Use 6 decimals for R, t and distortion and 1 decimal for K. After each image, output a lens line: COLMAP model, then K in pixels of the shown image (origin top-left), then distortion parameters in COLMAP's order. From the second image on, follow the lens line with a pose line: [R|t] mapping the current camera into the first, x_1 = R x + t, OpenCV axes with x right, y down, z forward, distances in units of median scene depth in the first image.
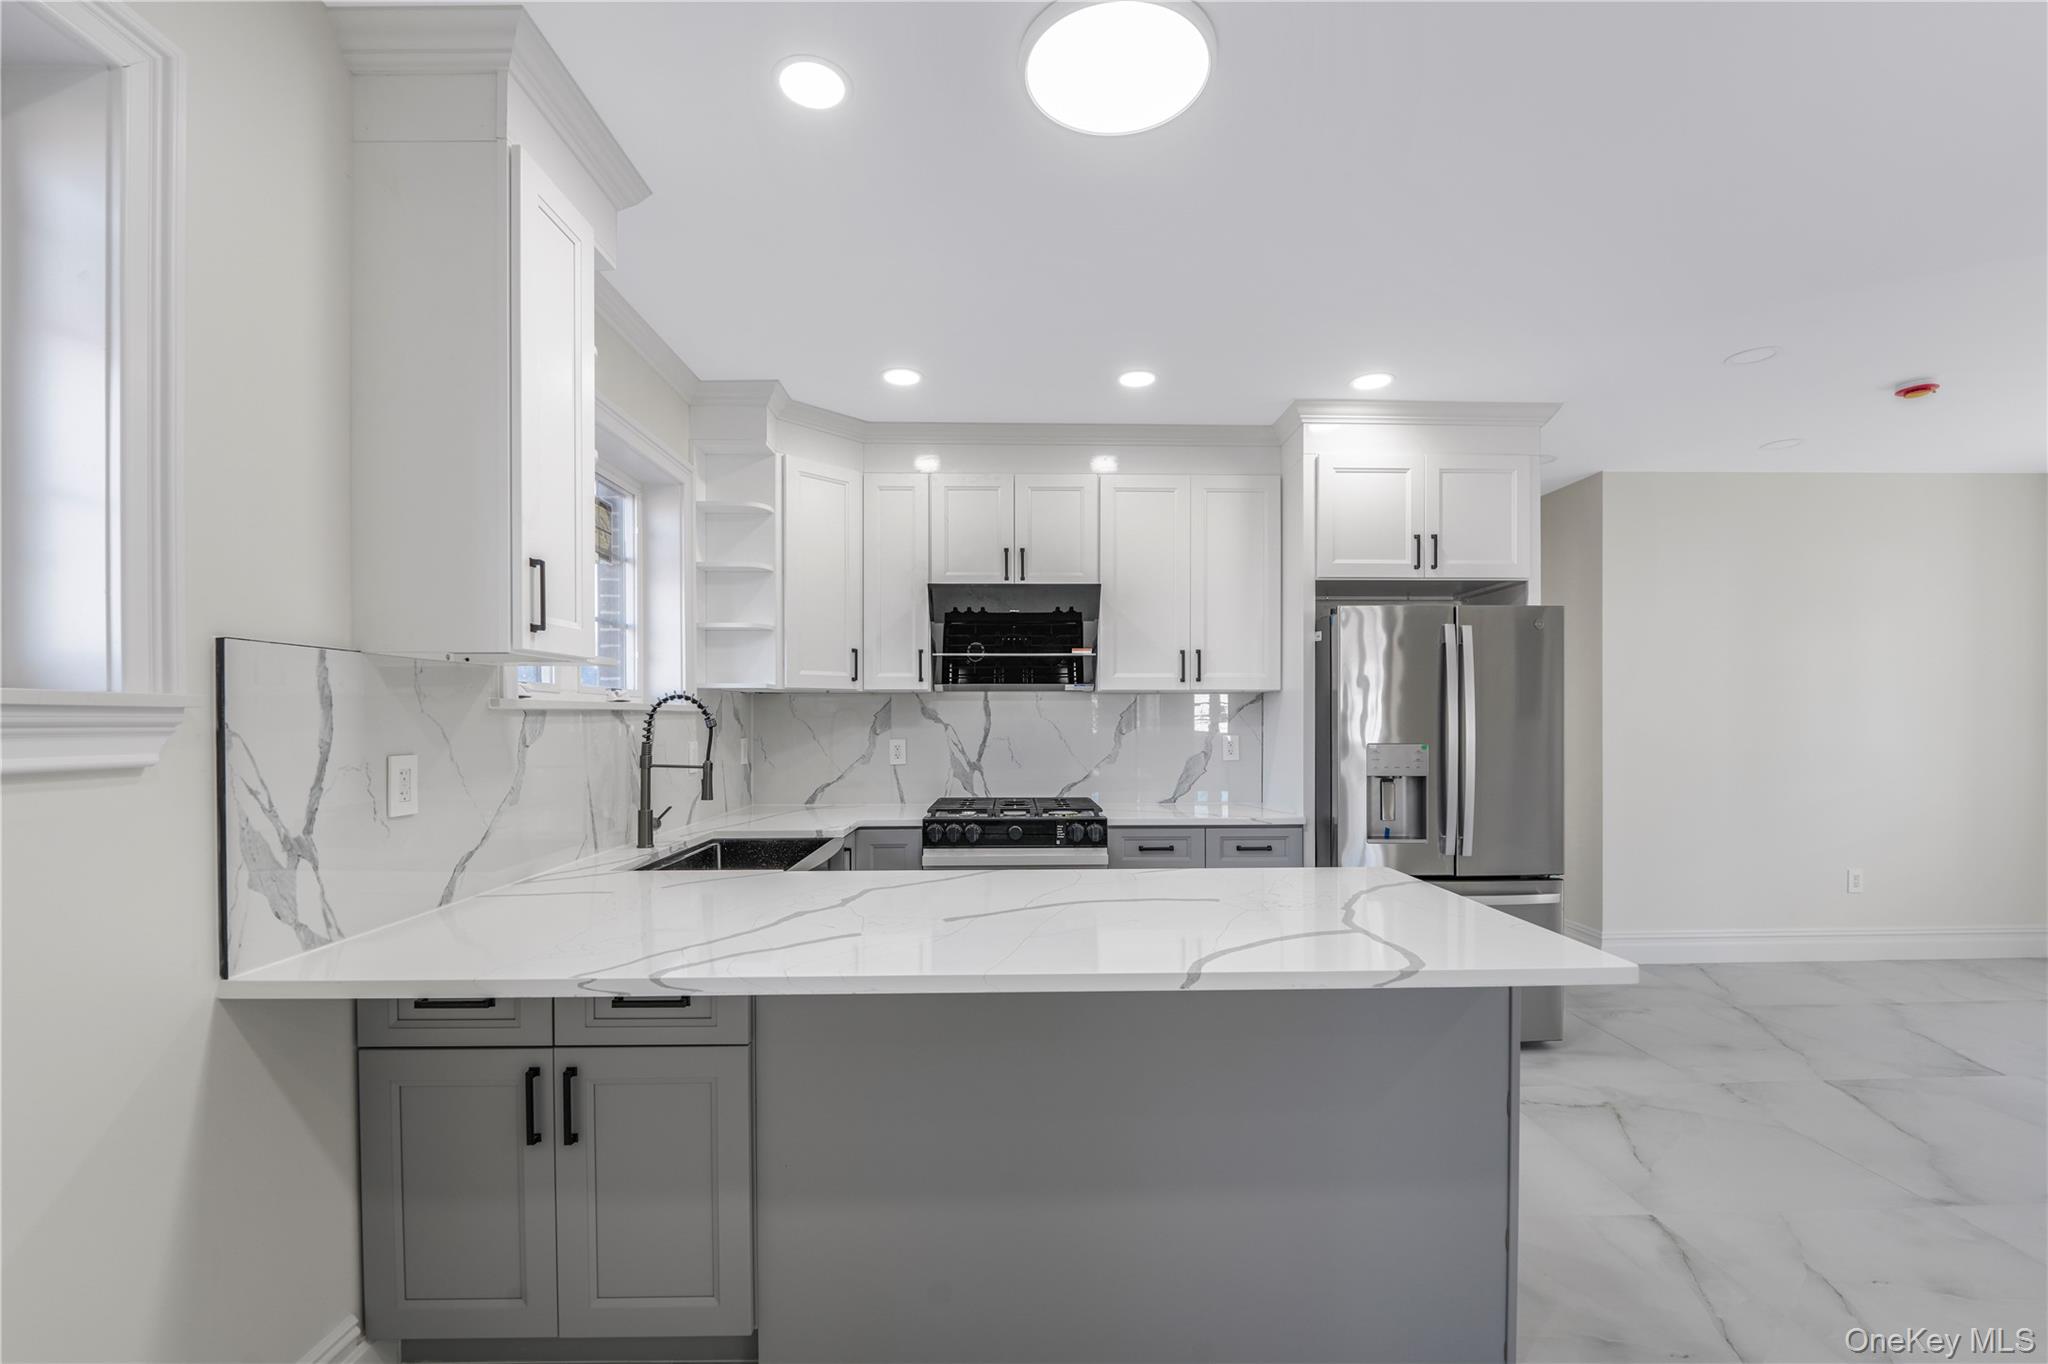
lens RADIAL K [[865.2, 0, 979.1], [0, 865.2, 731.4], [0, 0, 1]] dist [-0.012949, 0.000013]
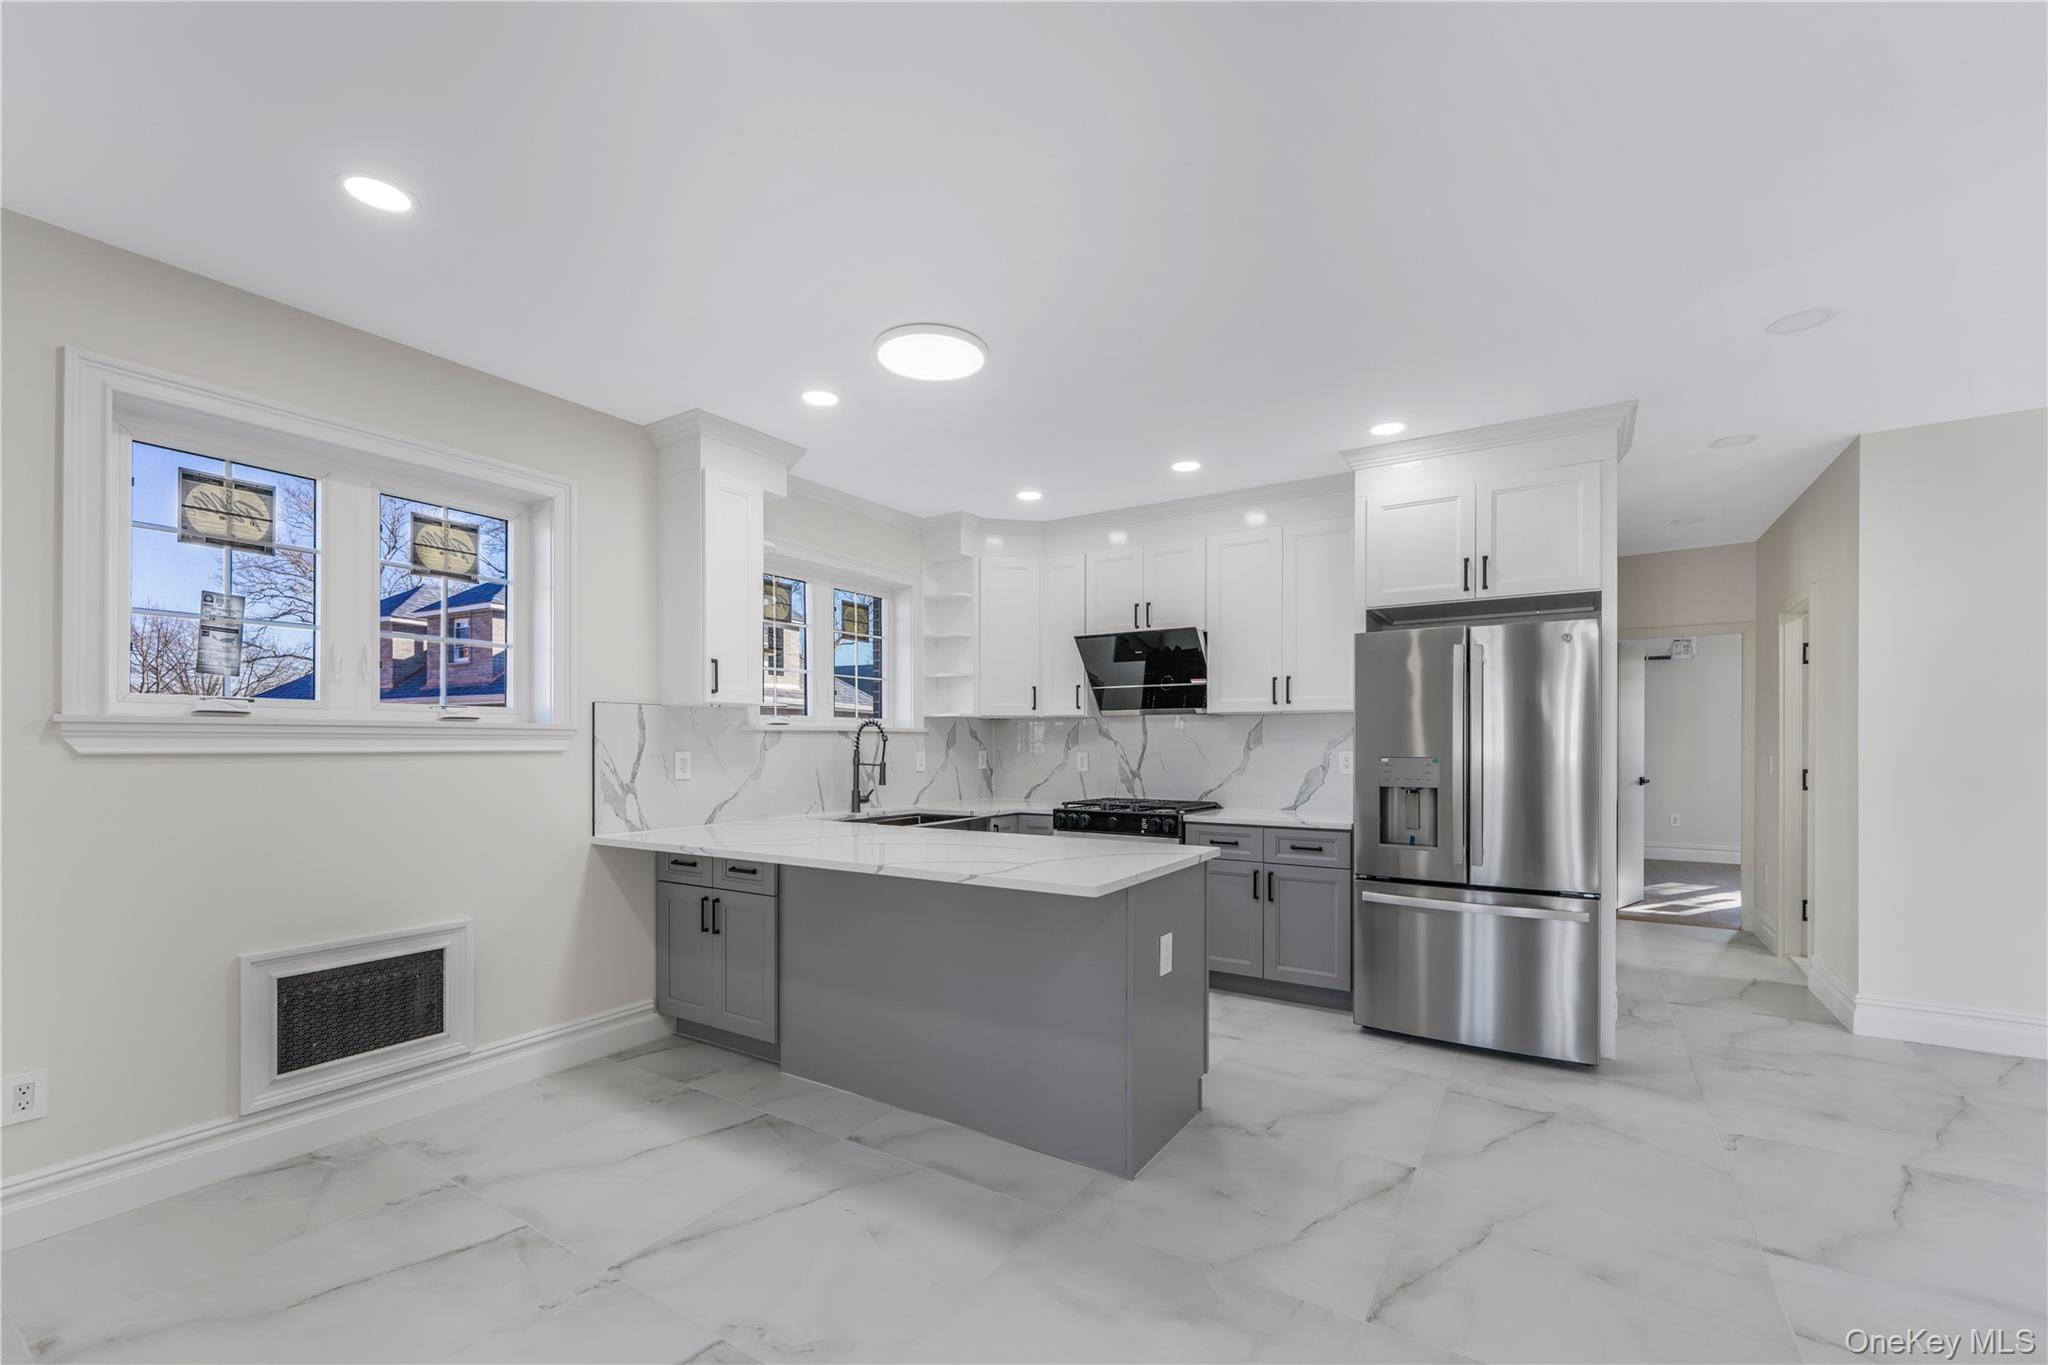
lens RADIAL K [[829.8, 0, 990.9], [0, 829.8, 750.1], [0, 0, 1]] dist [-0.000831, -0.000292]
pose [[0.825923, 0.006296, -0.563748, 0.599418], [-0.009273, 0.999954, -0.002417, 0.011671], [0.563707, 0.007224, 0.825944, -0.150888]]
